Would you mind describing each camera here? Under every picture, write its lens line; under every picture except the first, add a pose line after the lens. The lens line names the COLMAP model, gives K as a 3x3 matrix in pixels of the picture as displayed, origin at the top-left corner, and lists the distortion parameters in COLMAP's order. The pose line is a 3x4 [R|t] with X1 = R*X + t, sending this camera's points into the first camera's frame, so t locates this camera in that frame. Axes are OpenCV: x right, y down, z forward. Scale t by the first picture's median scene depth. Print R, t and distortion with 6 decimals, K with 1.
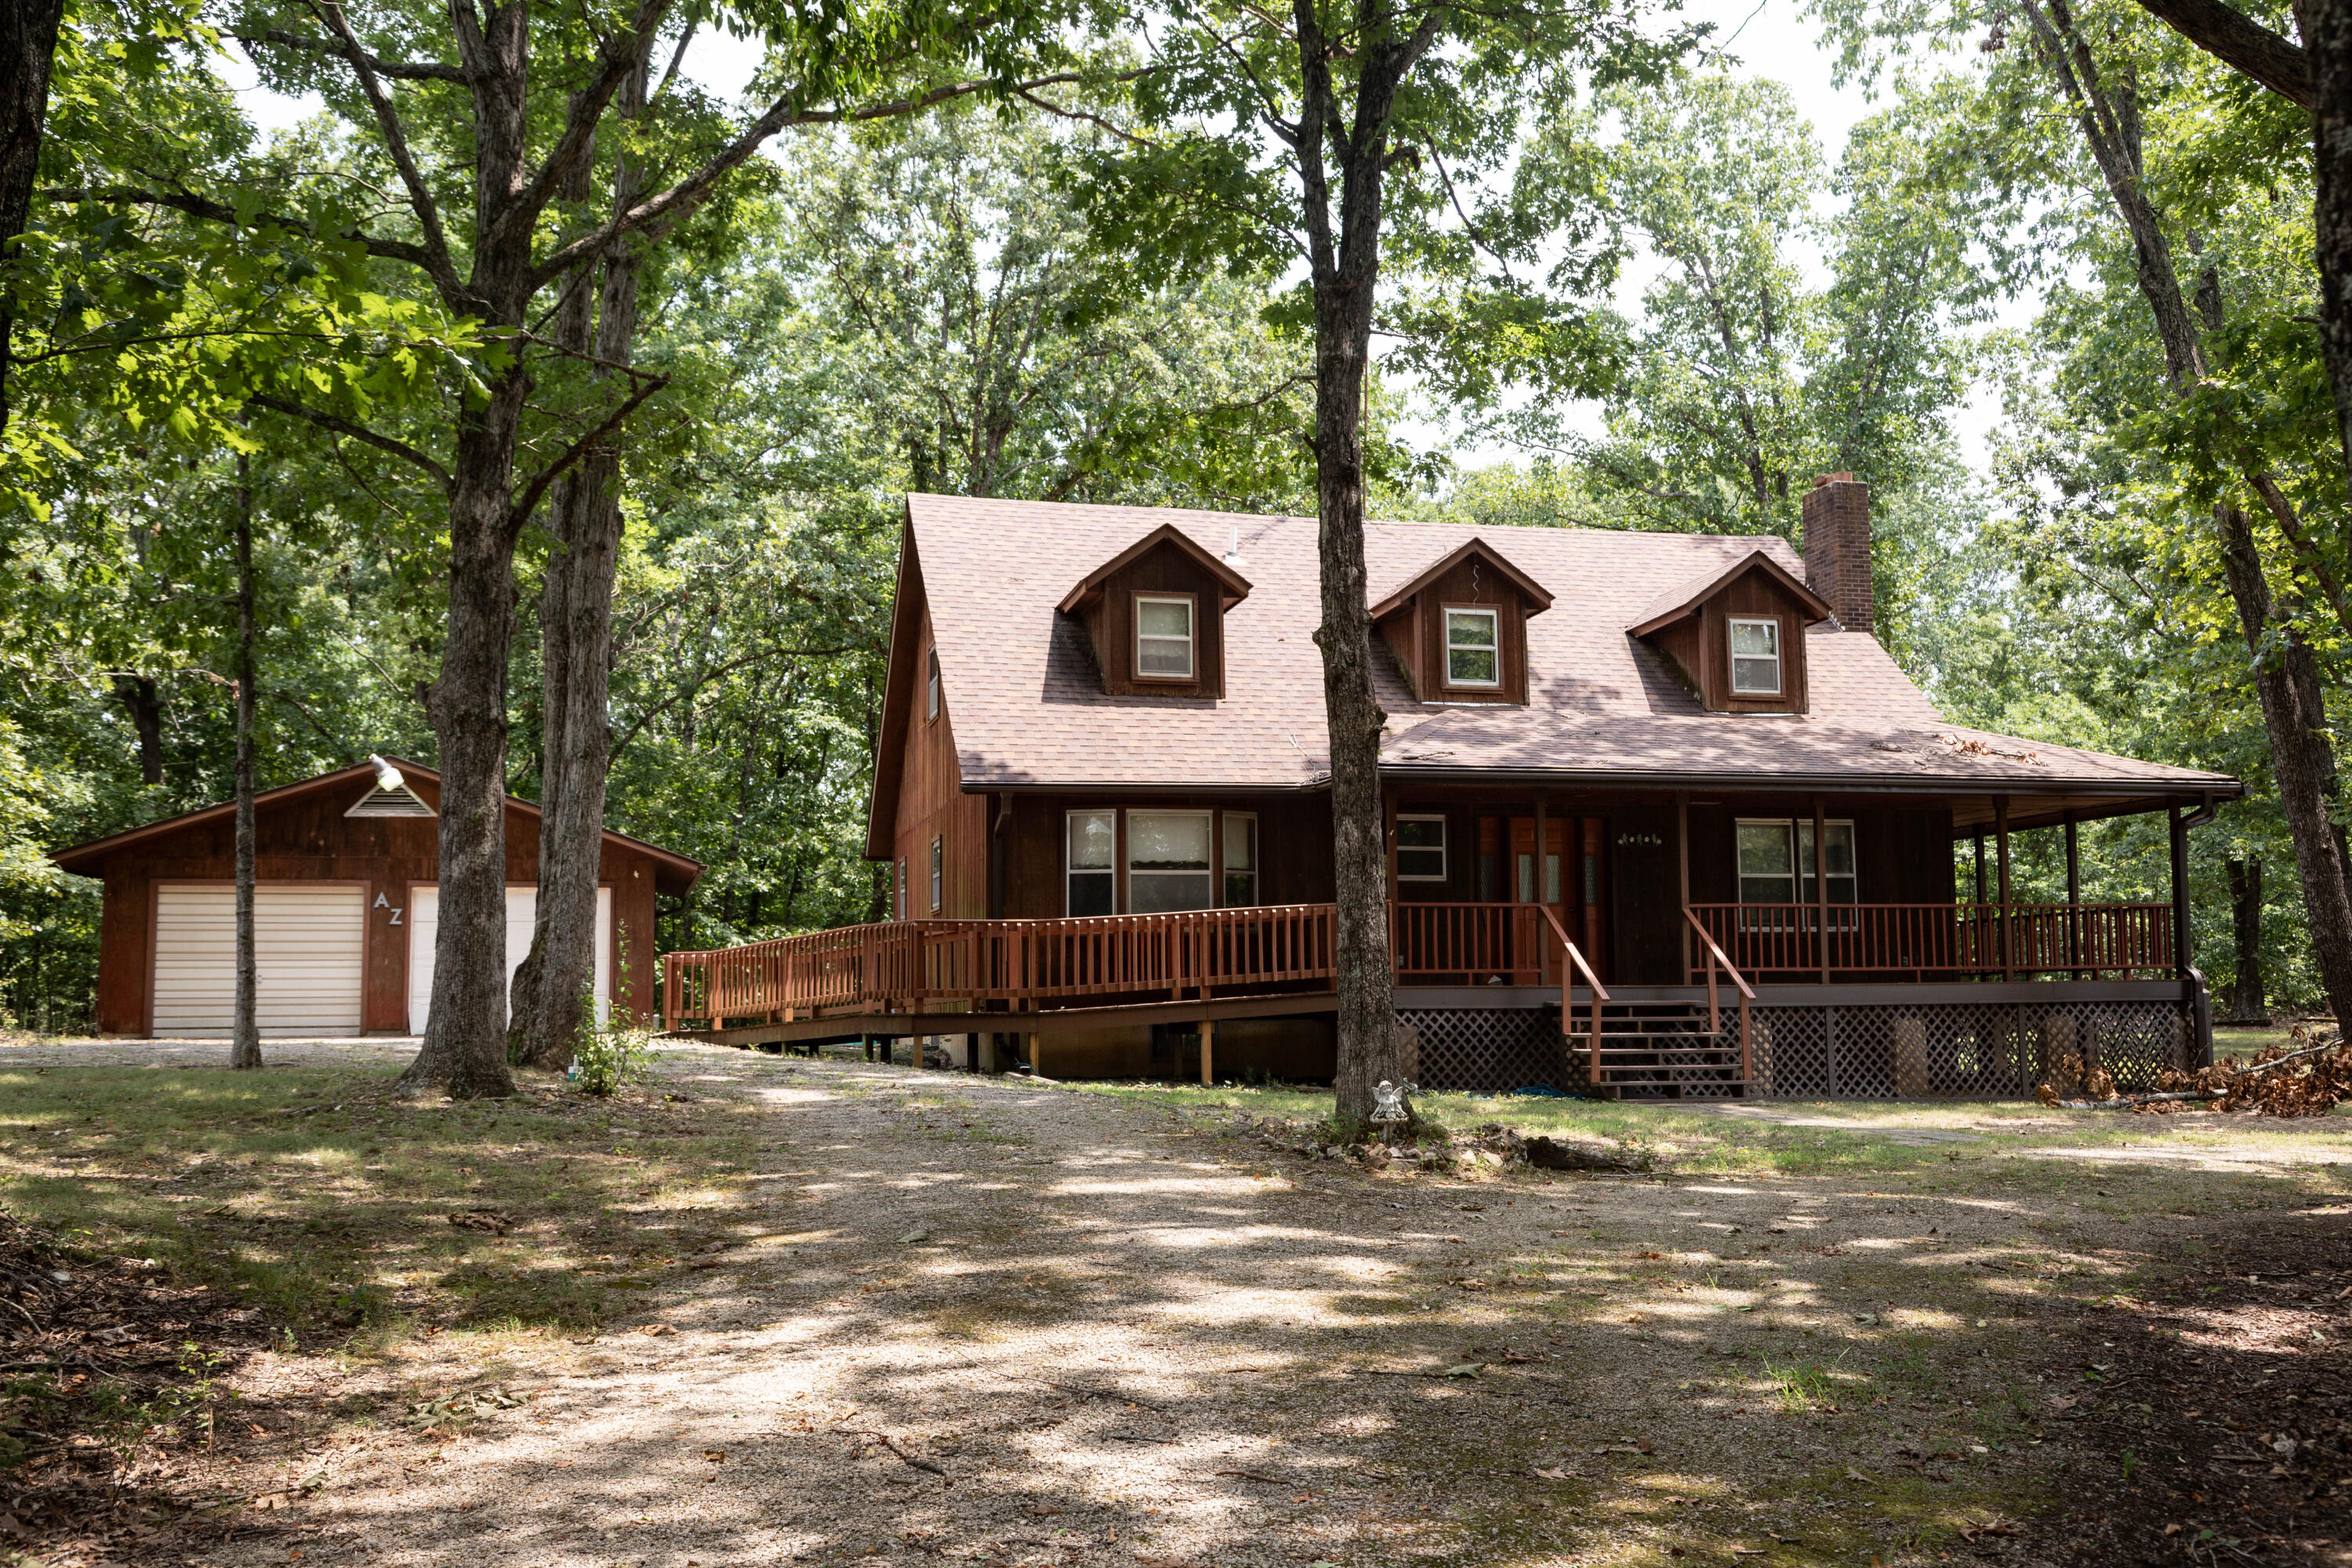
lens RADIAL K [[2163.2, 0, 1175.2], [0, 2163.2, 787.6], [0, 0, 1]] dist [-0.000689, -0.004807]
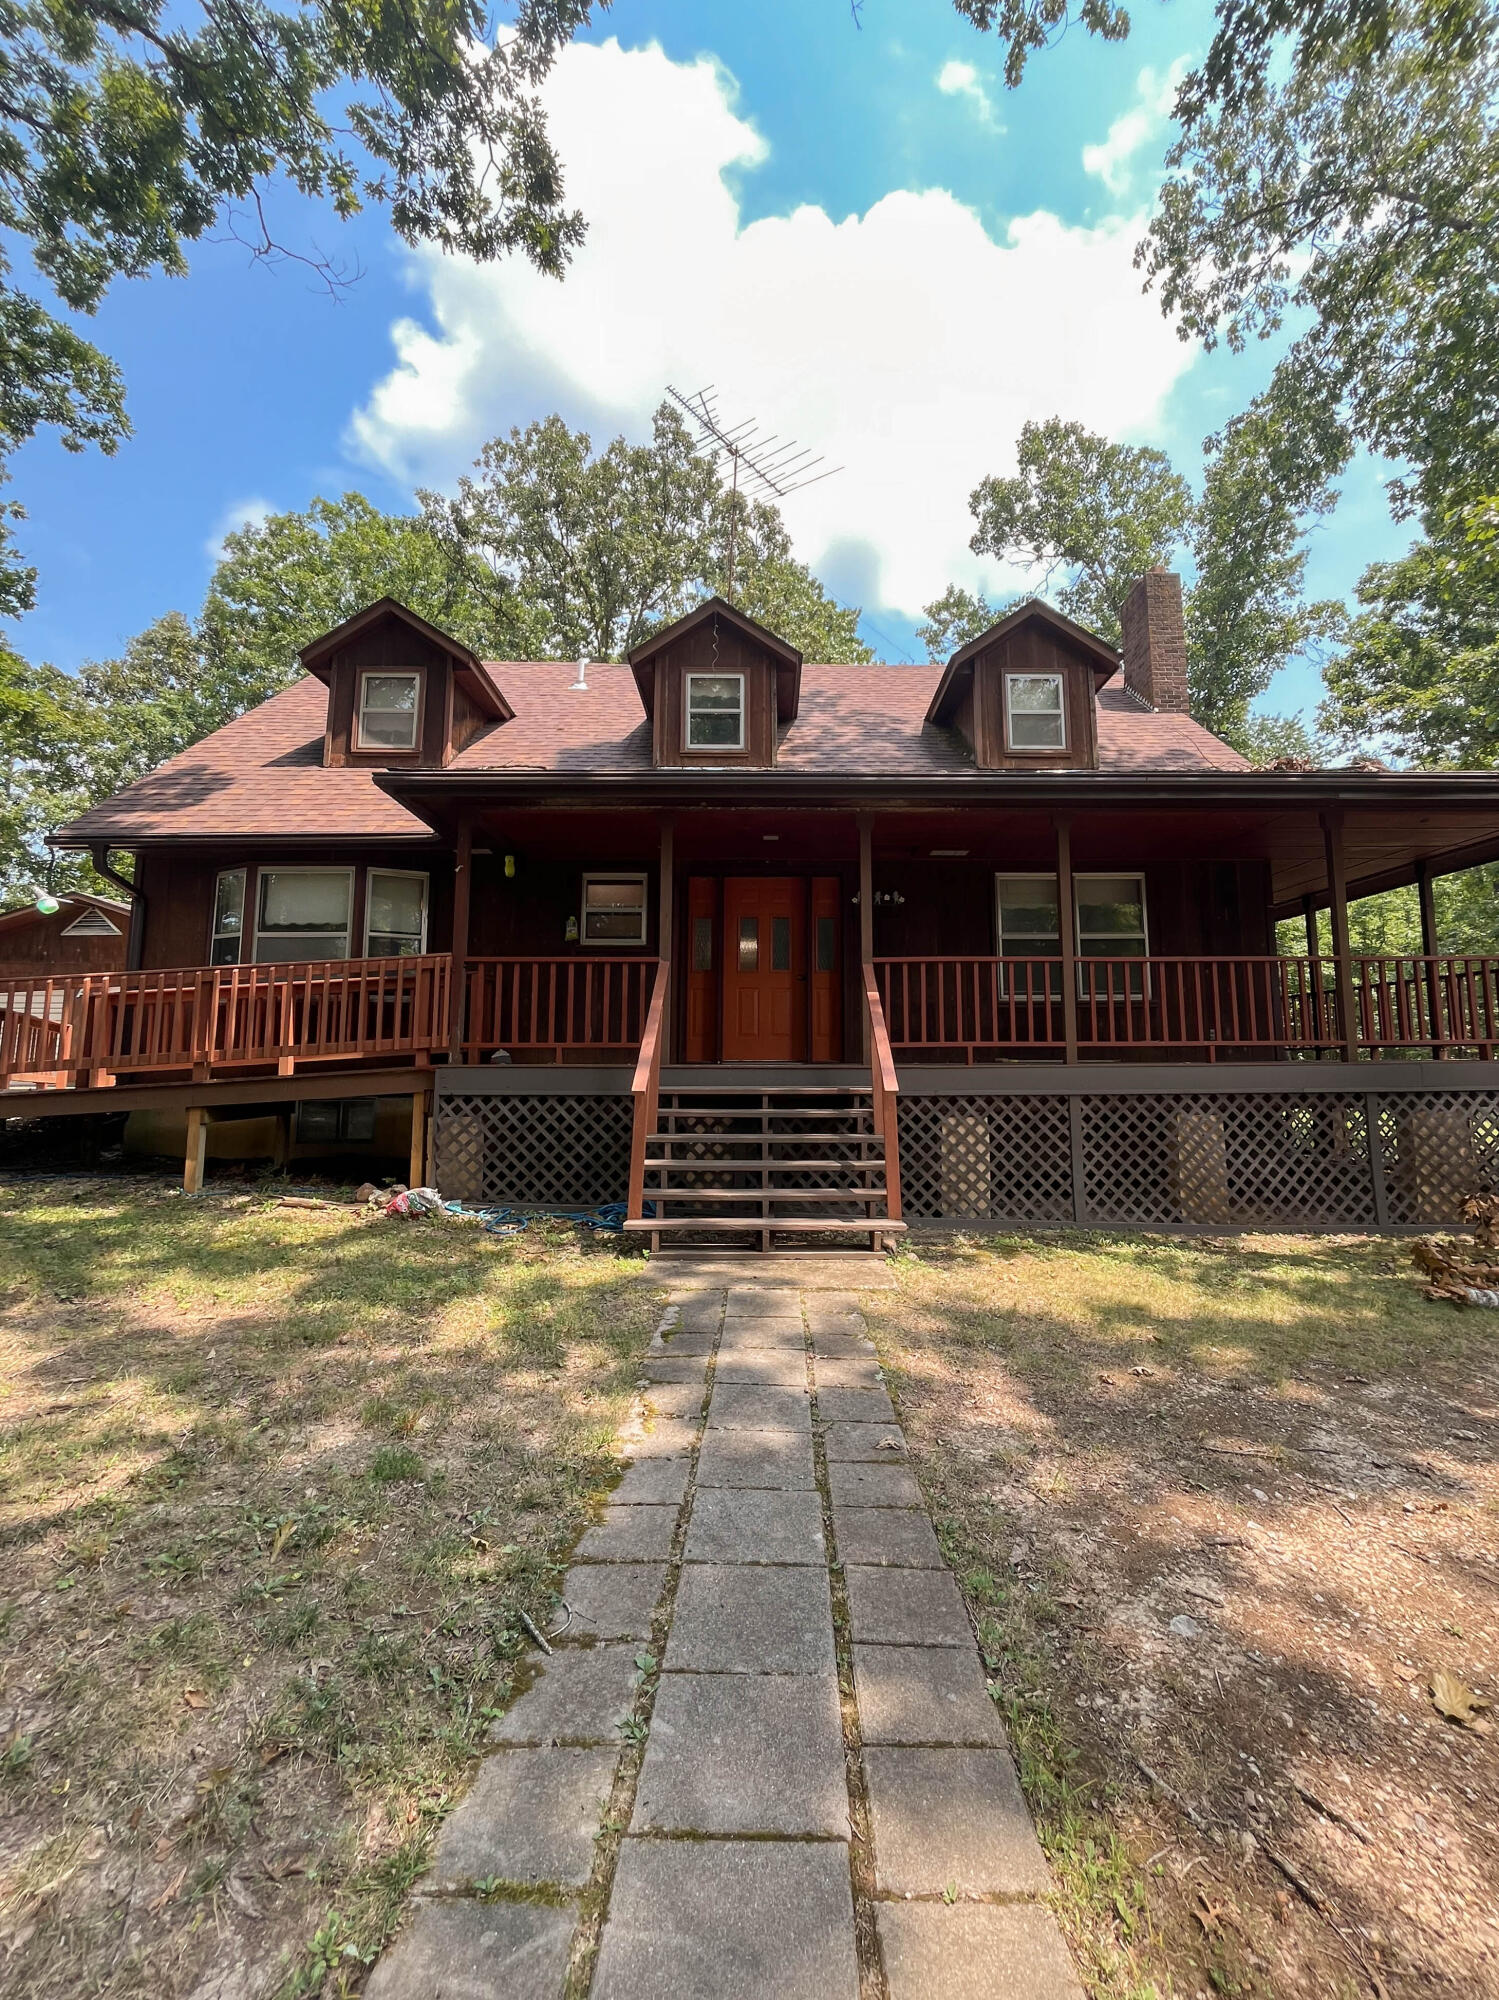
lens RADIAL K [[810.1, 0, 796.0], [0, 810.1, 963.0], [0, 0, 1]] dist [-0.001237, -0.000423]
pose [[0.974042, -0.019743, -0.225506, 0.272182], [0.015882, 0.999695, -0.018923, 0.059967], [0.225811, 0.014851, 0.974058, 0.709105]]
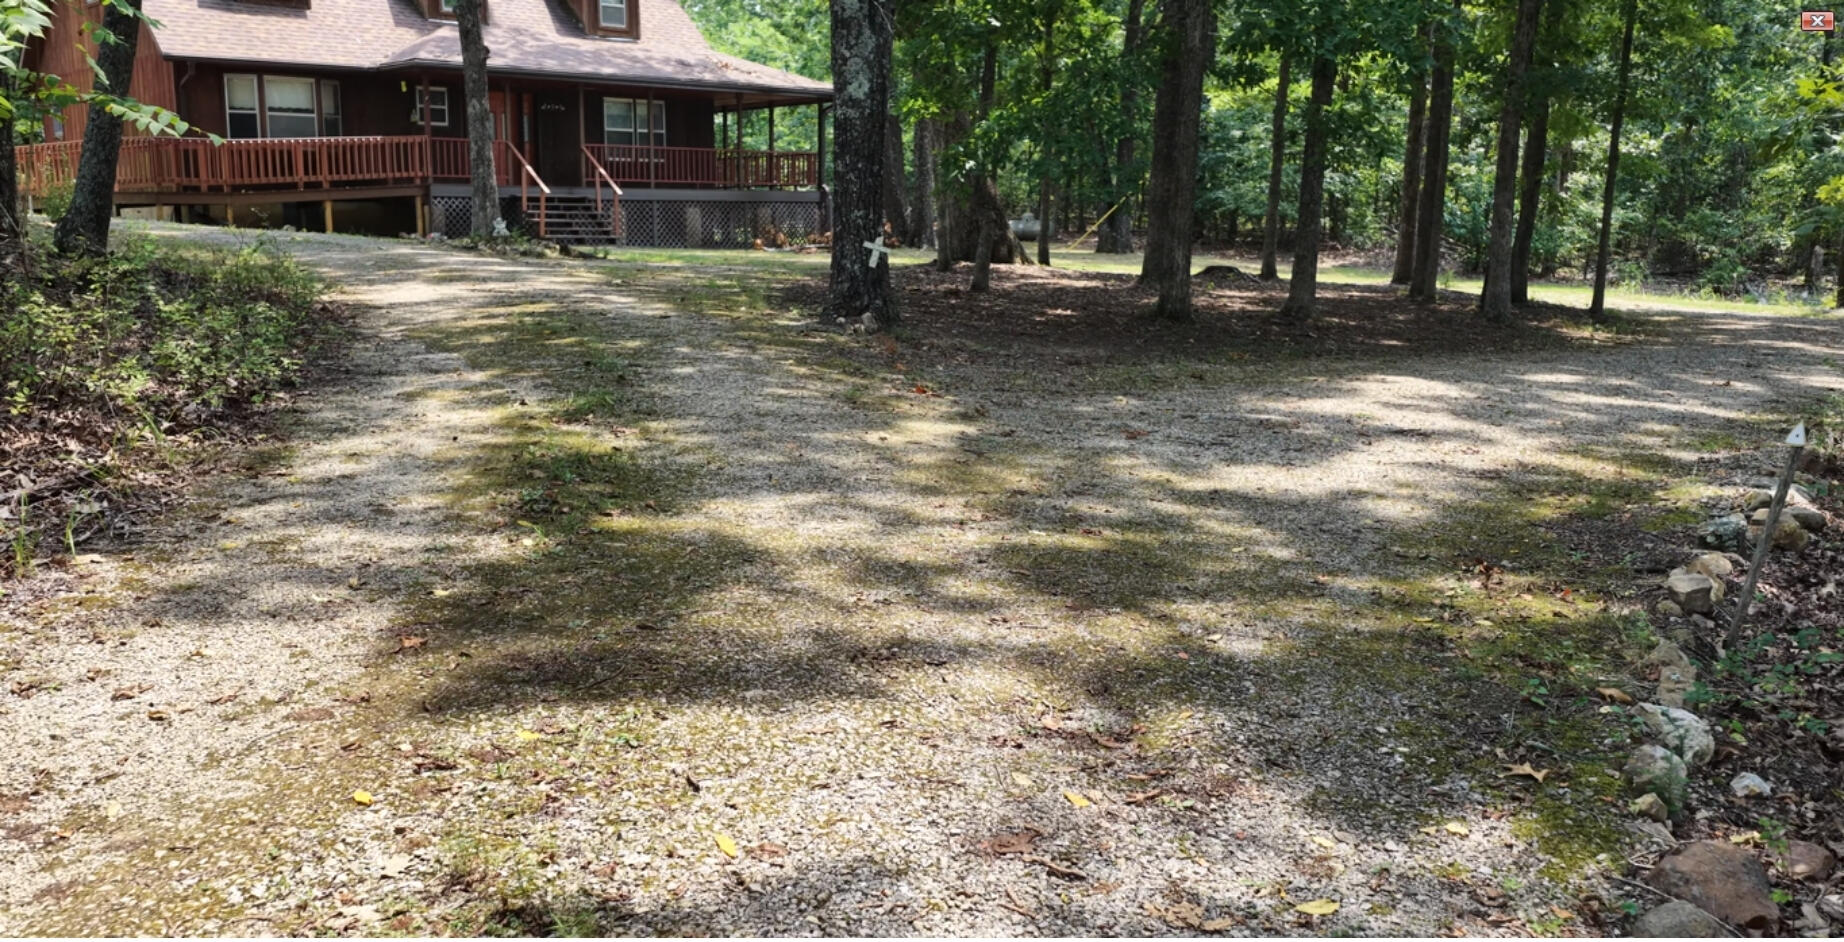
lens RADIAL K [[1564.7, 0, 922.0], [0, 1564.7, 471.0], [0, 0, 1]] dist [-0.003673, -0.003000]
pose [[0.879380, -0.060972, 0.472201, -0.165129], [-0.062336, 0.968486, 0.241141, -0.017486], [-0.472023, -0.241490, 0.847866, -0.365276]]
